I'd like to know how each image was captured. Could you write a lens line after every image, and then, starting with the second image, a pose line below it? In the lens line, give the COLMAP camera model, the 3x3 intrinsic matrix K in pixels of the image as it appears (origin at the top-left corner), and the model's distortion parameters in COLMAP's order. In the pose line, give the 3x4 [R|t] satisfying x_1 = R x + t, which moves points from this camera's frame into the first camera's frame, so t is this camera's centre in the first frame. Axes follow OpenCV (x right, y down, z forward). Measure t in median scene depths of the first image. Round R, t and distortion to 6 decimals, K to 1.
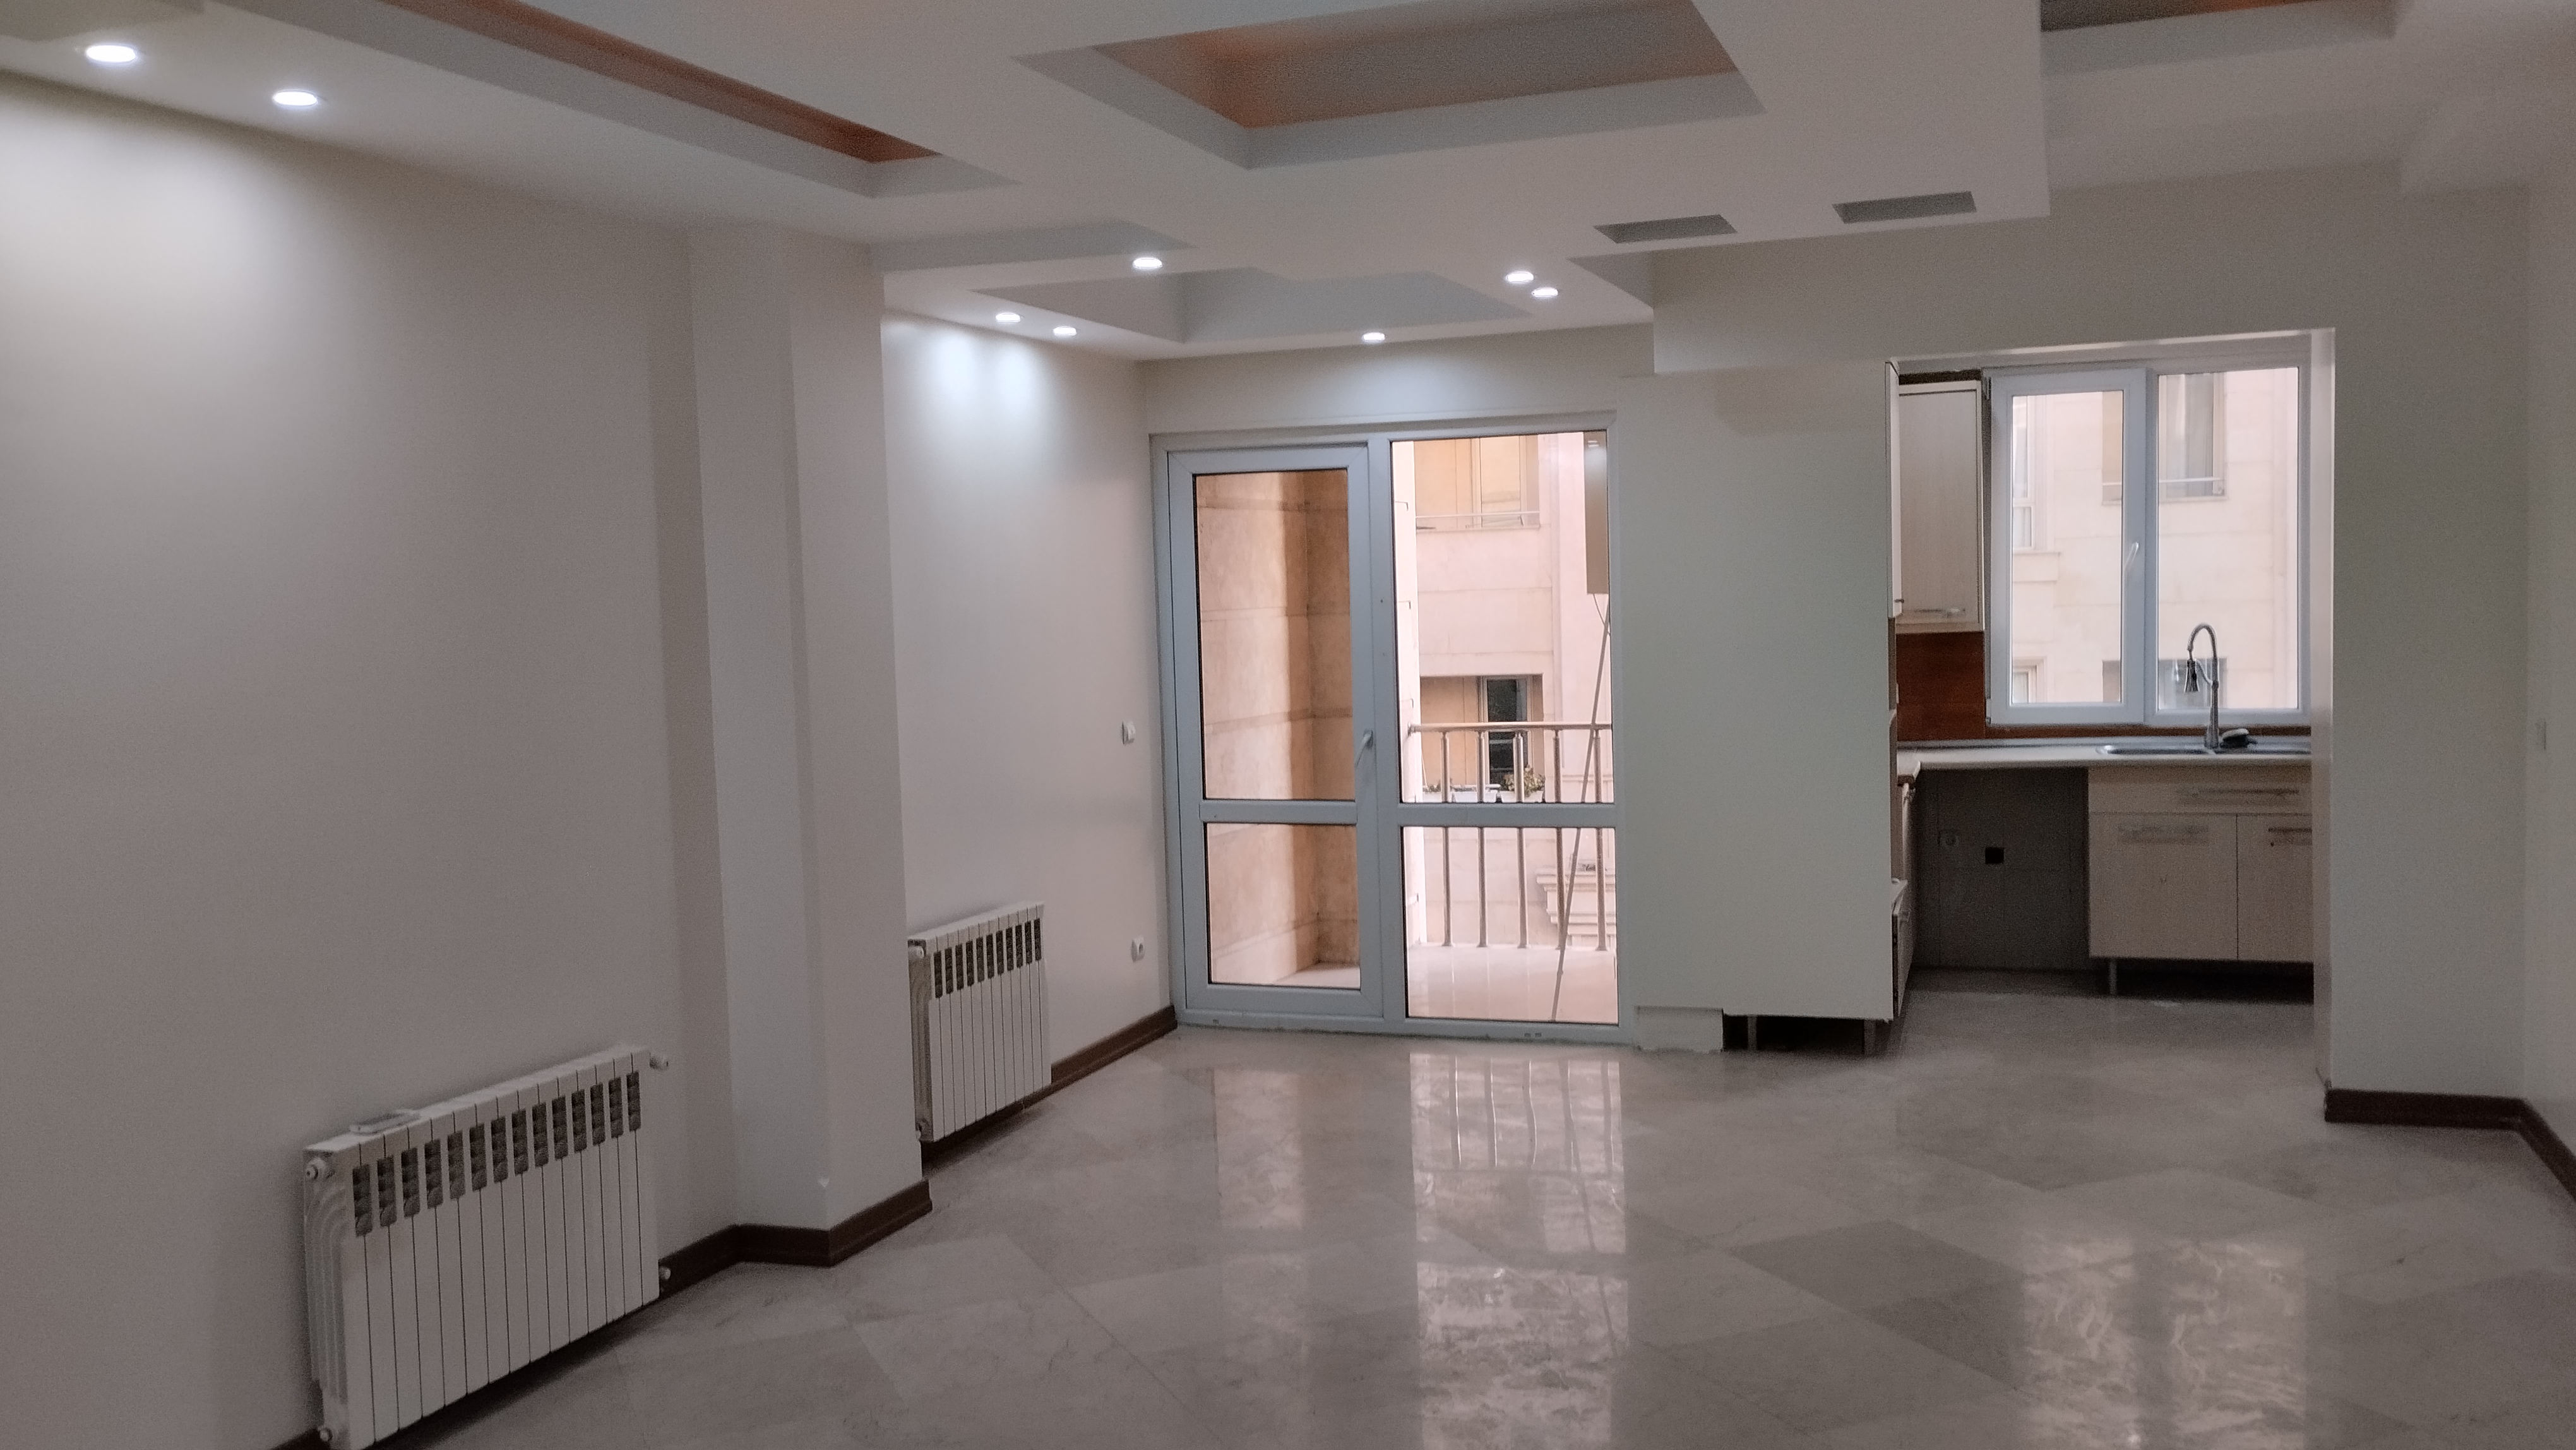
lens RADIAL K [[2173.3, 0, 1269.9], [0, 2173.3, 734.6], [0, 0, 1]] dist [0.053541, -0.041698]
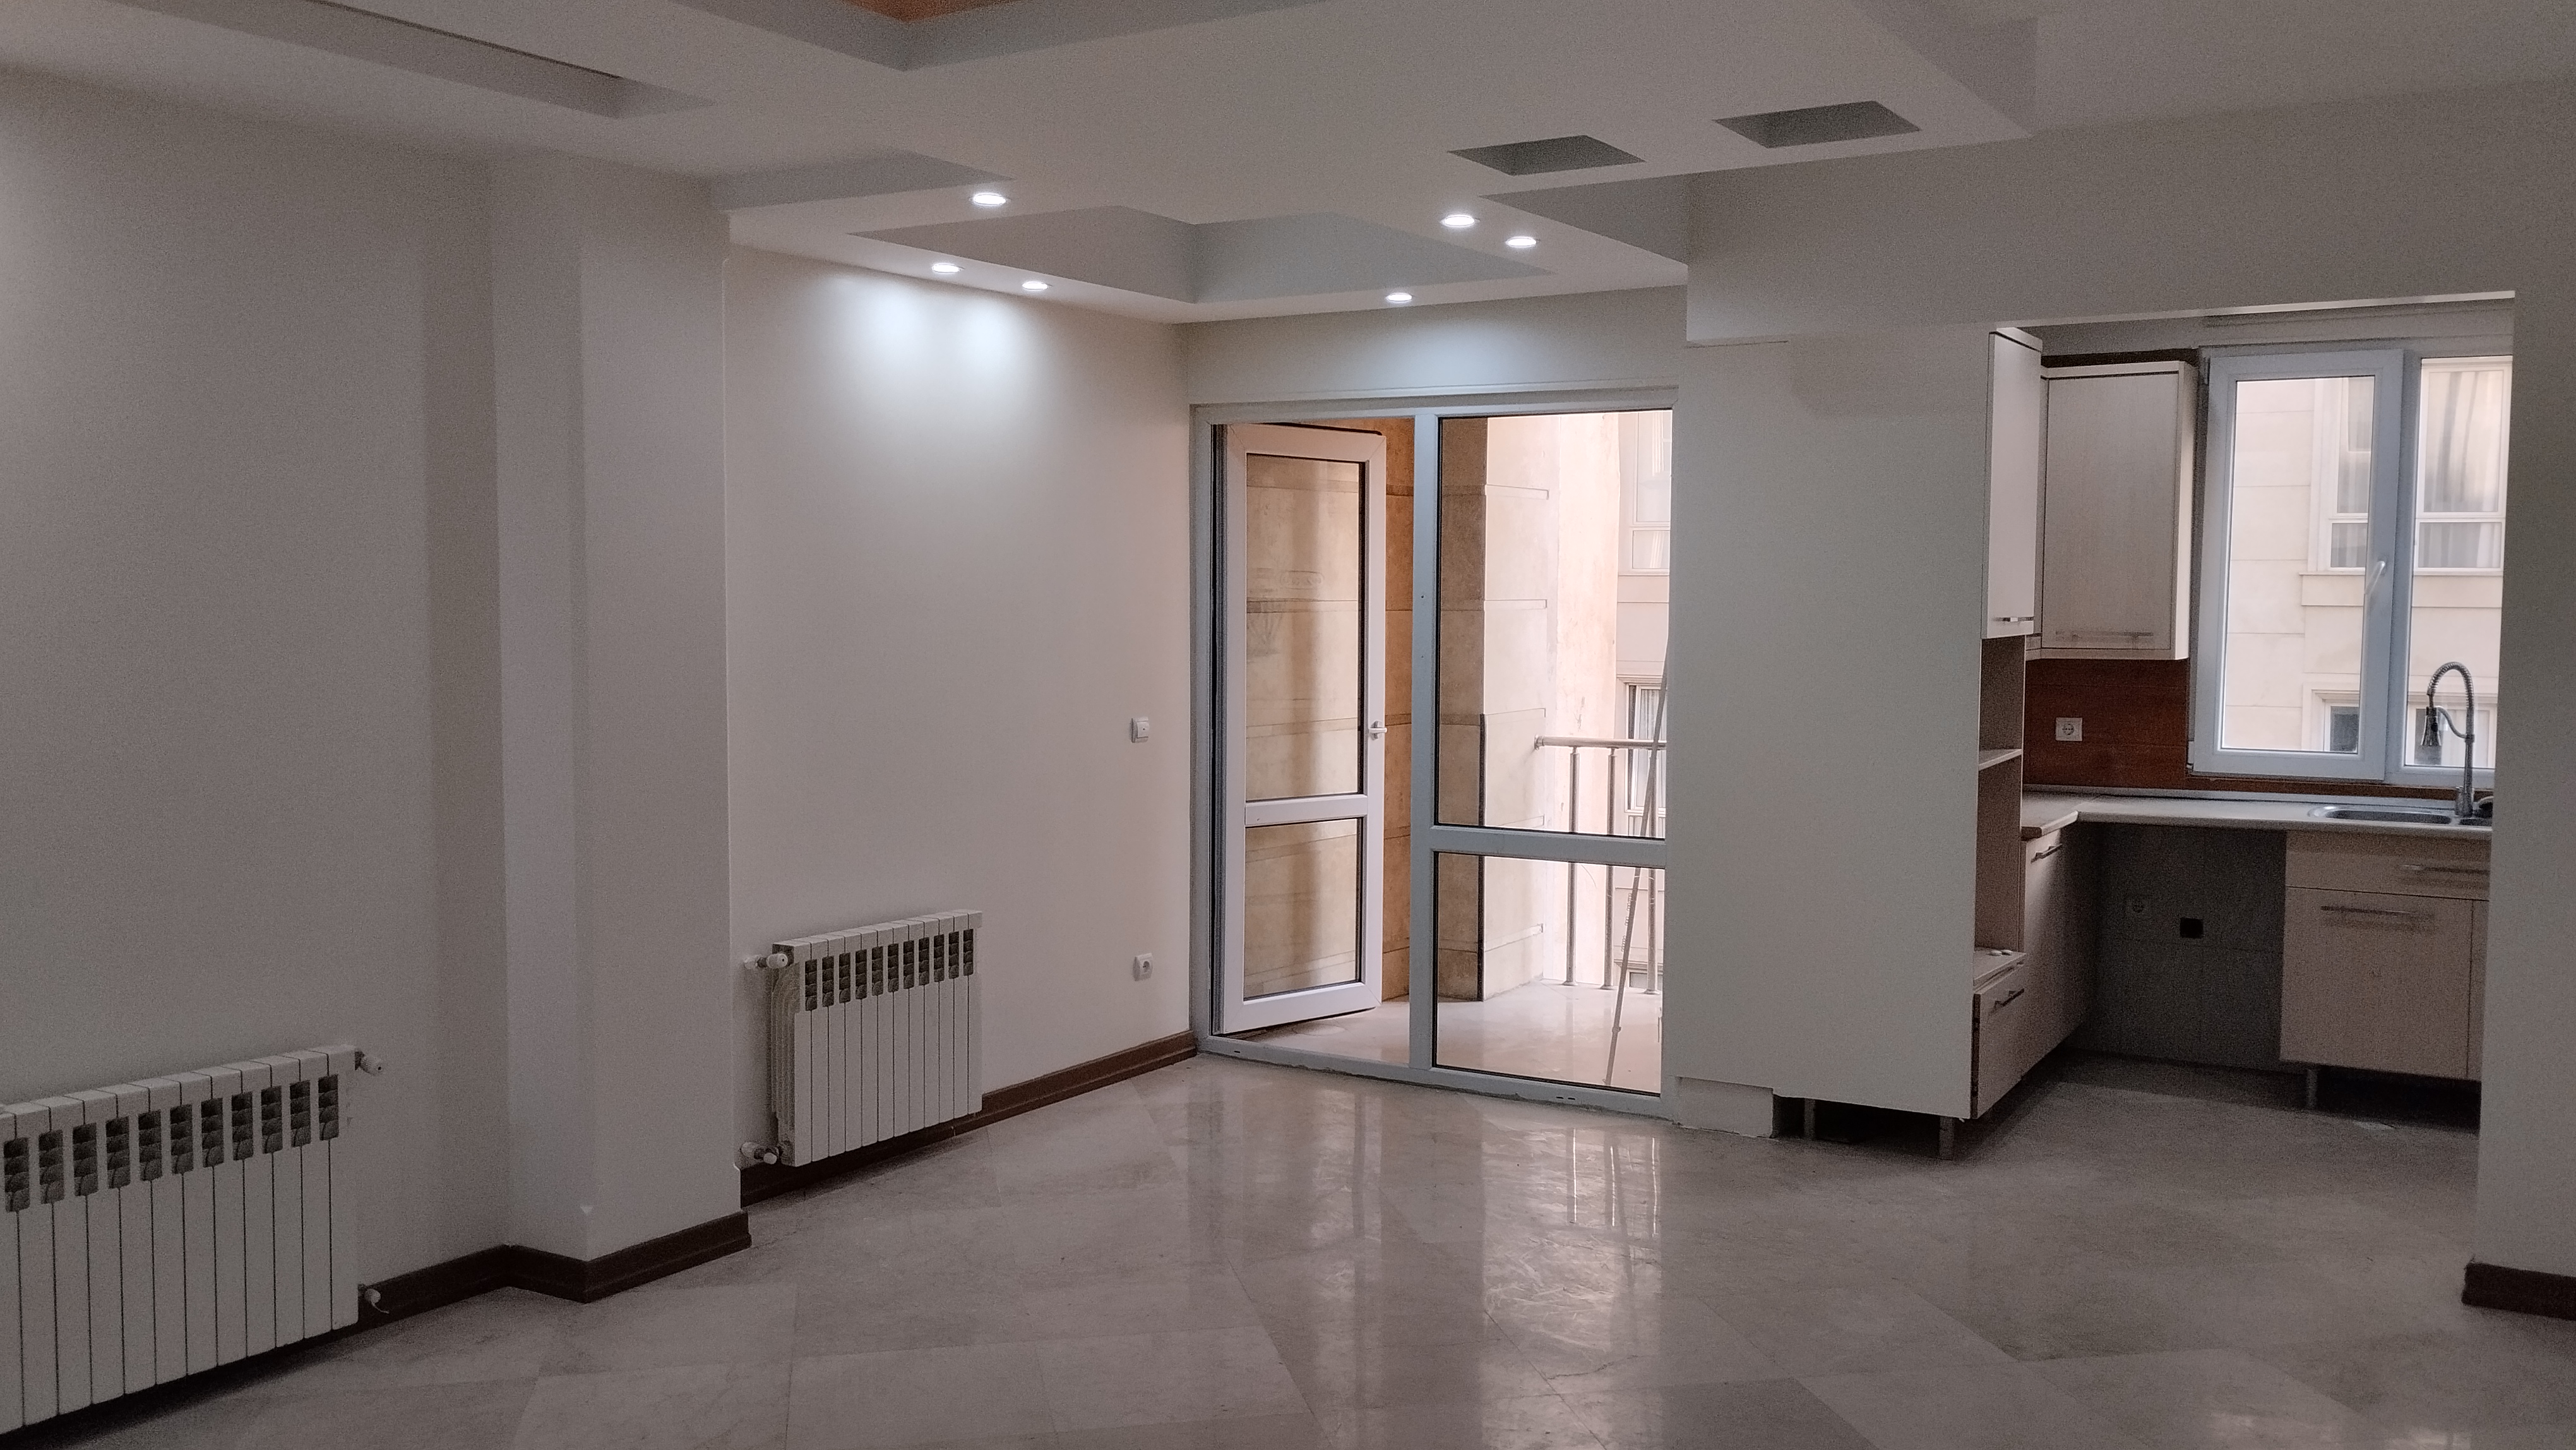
lens RADIAL K [[2173.3, 0, 1300.8], [0, 2173.3, 710.9], [0, 0, 1]] dist [0.053541, -0.041698]
pose [[0.977513, 0.048582, -0.205201, 0.198240], [-0.049951, 0.998751, -0.001492, -0.011405], [0.204872, 0.011708, 0.978719, 0.126895]]
